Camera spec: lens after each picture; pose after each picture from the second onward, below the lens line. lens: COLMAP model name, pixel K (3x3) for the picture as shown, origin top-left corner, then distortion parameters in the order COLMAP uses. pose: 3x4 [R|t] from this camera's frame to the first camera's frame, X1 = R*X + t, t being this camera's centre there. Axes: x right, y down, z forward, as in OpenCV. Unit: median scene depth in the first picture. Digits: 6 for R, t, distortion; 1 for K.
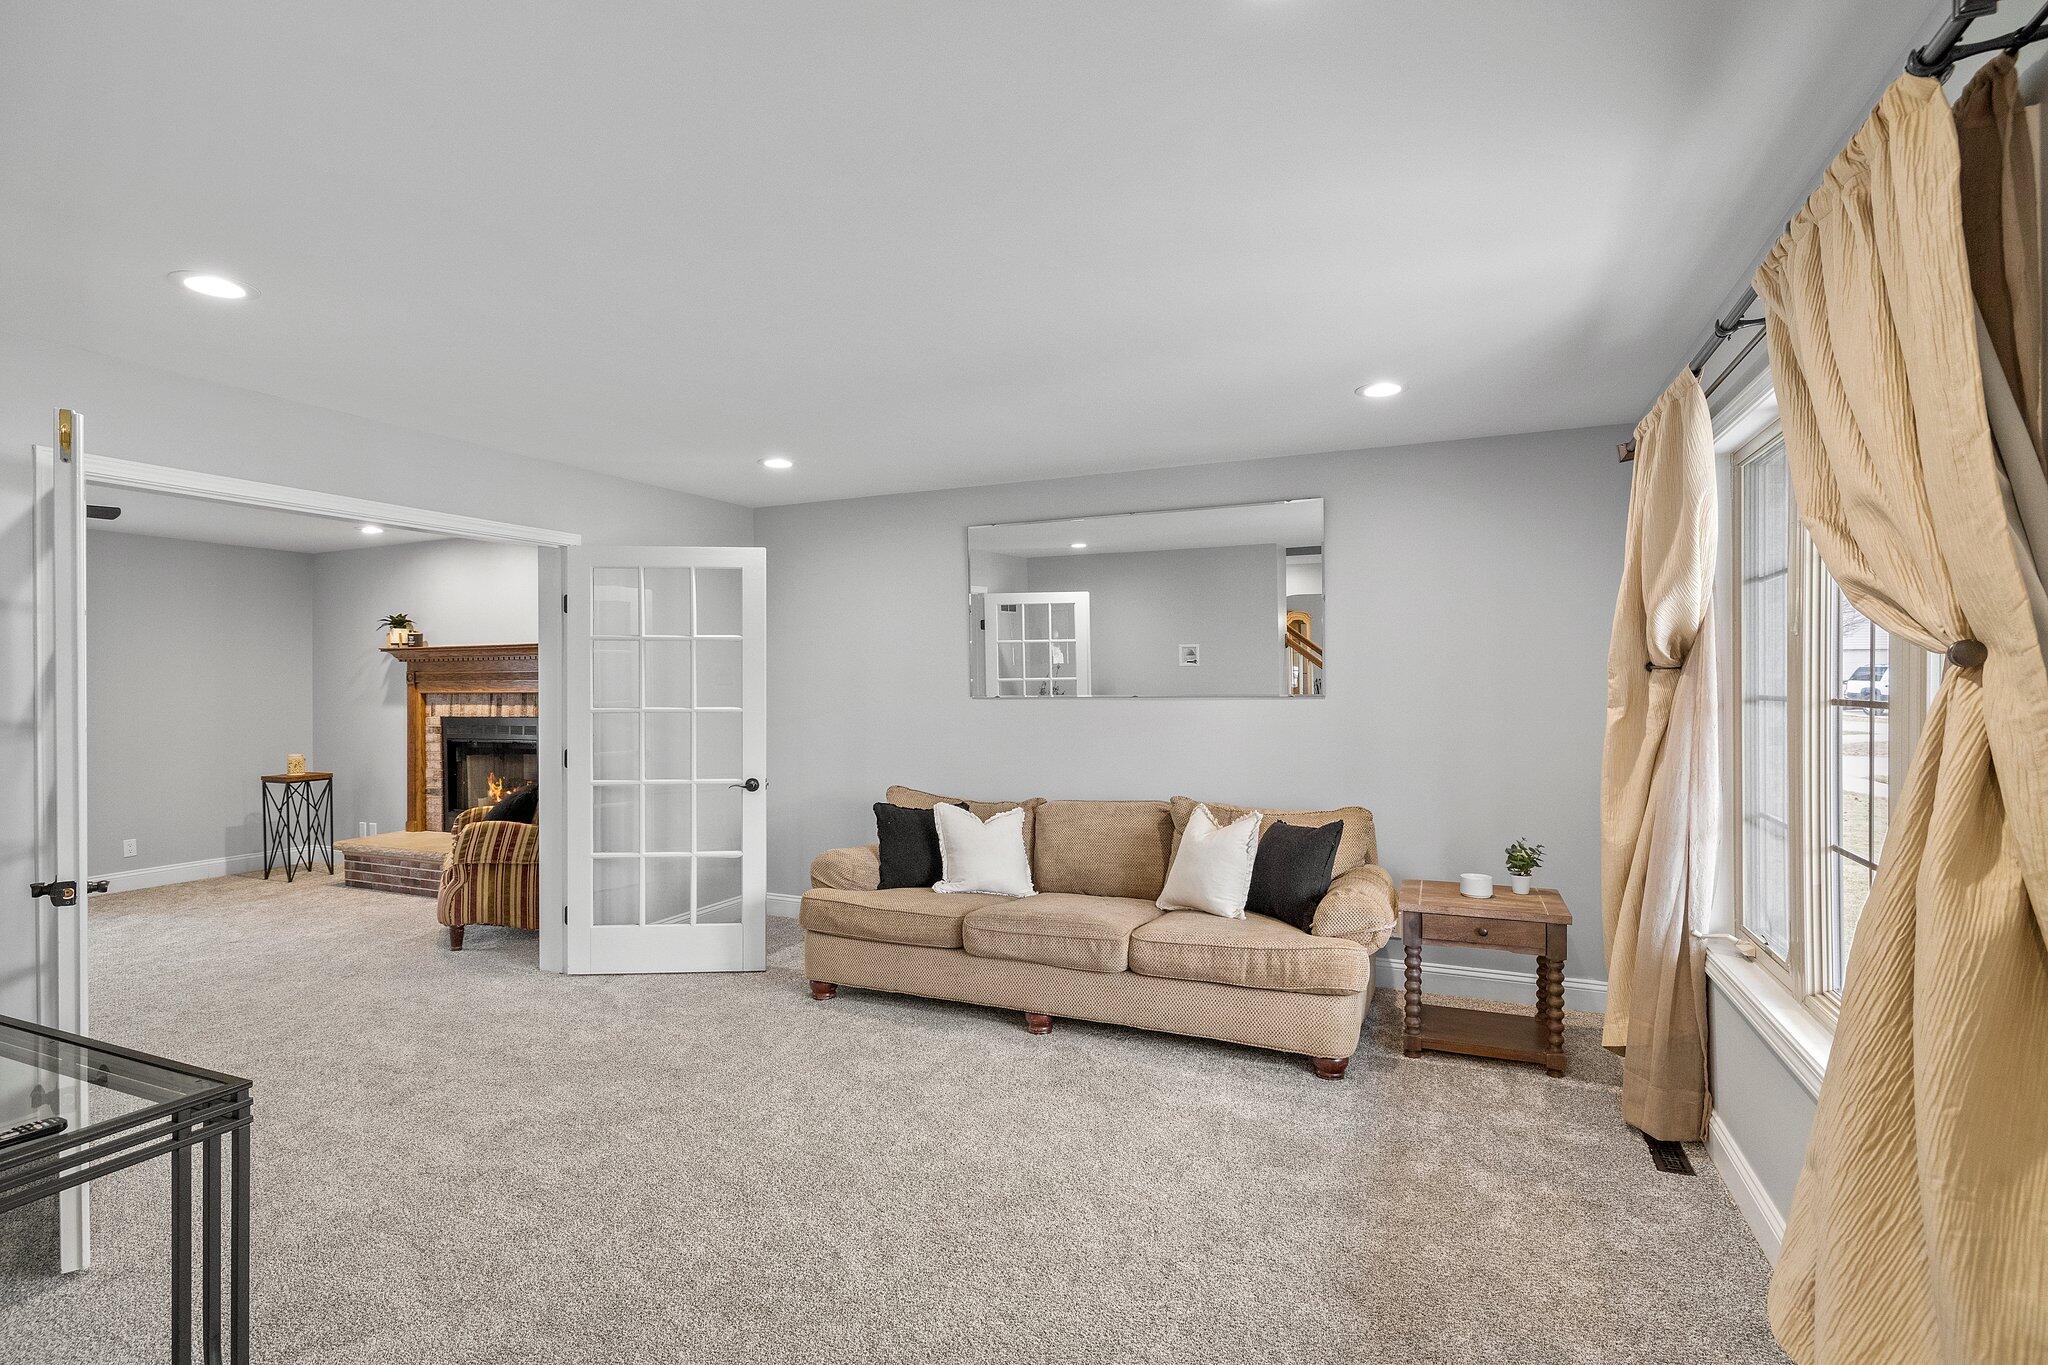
lens RADIAL K [[964.5, 0, 1030.3], [0, 964.5, 681.4], [0, 0, 1]] dist [-0.007638, 0.001772]
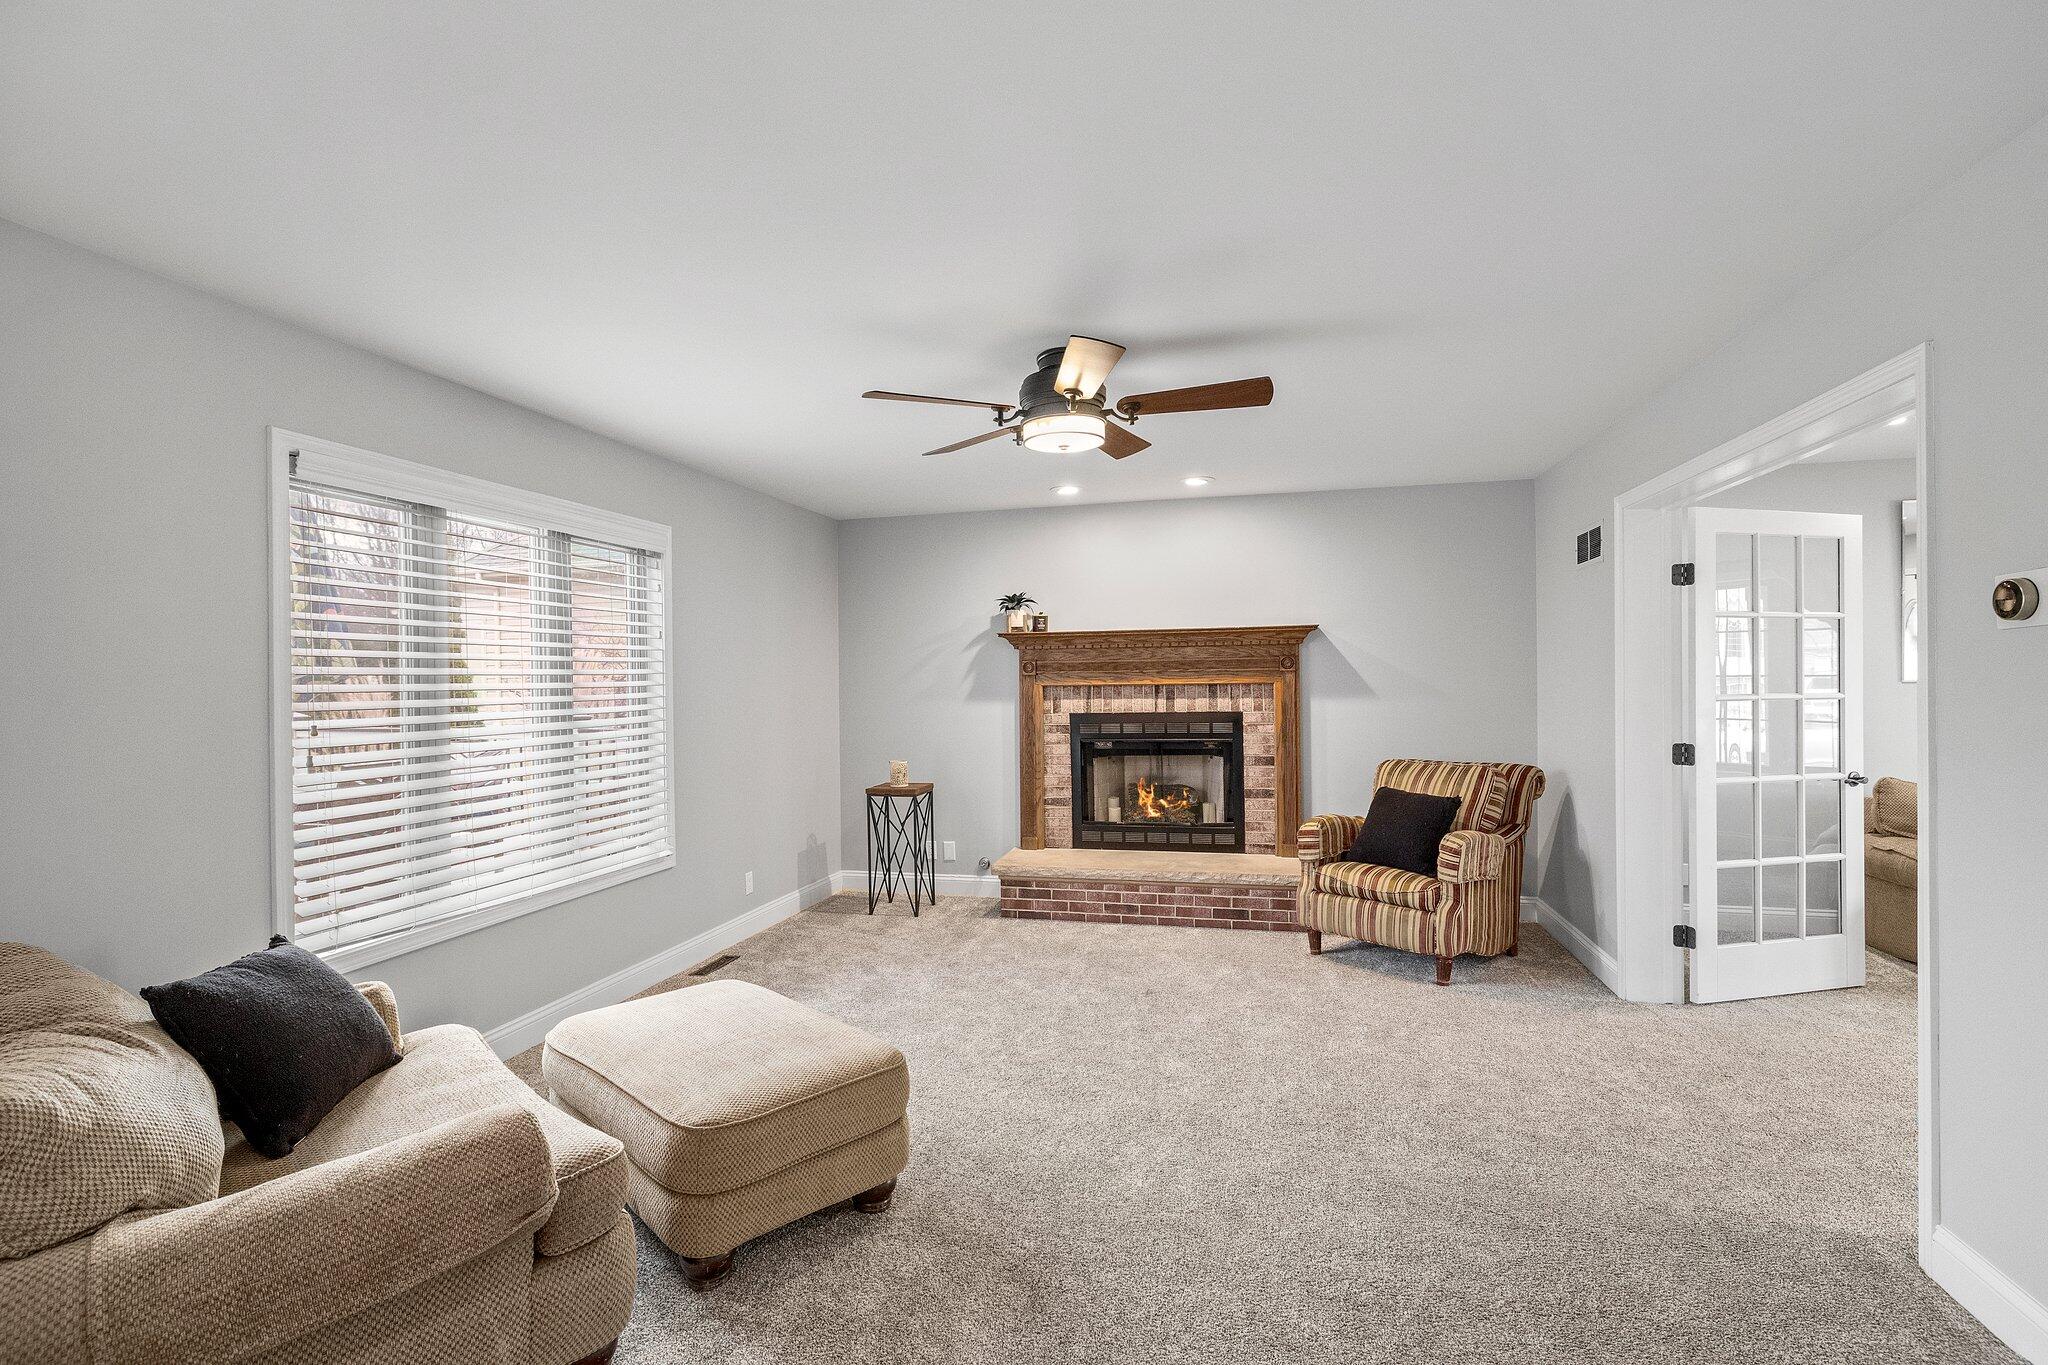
lens RADIAL K [[964.5, 0, 1025.1], [0, 964.5, 685.0], [0, 0, 1]] dist [-0.007638, 0.001772]
pose [[0.985350, -0.006127, 0.170436, -0.801218], [0.005356, 0.999973, 0.004986, 0.007306], [-0.170462, -0.004000, 0.985356, 0.167501]]
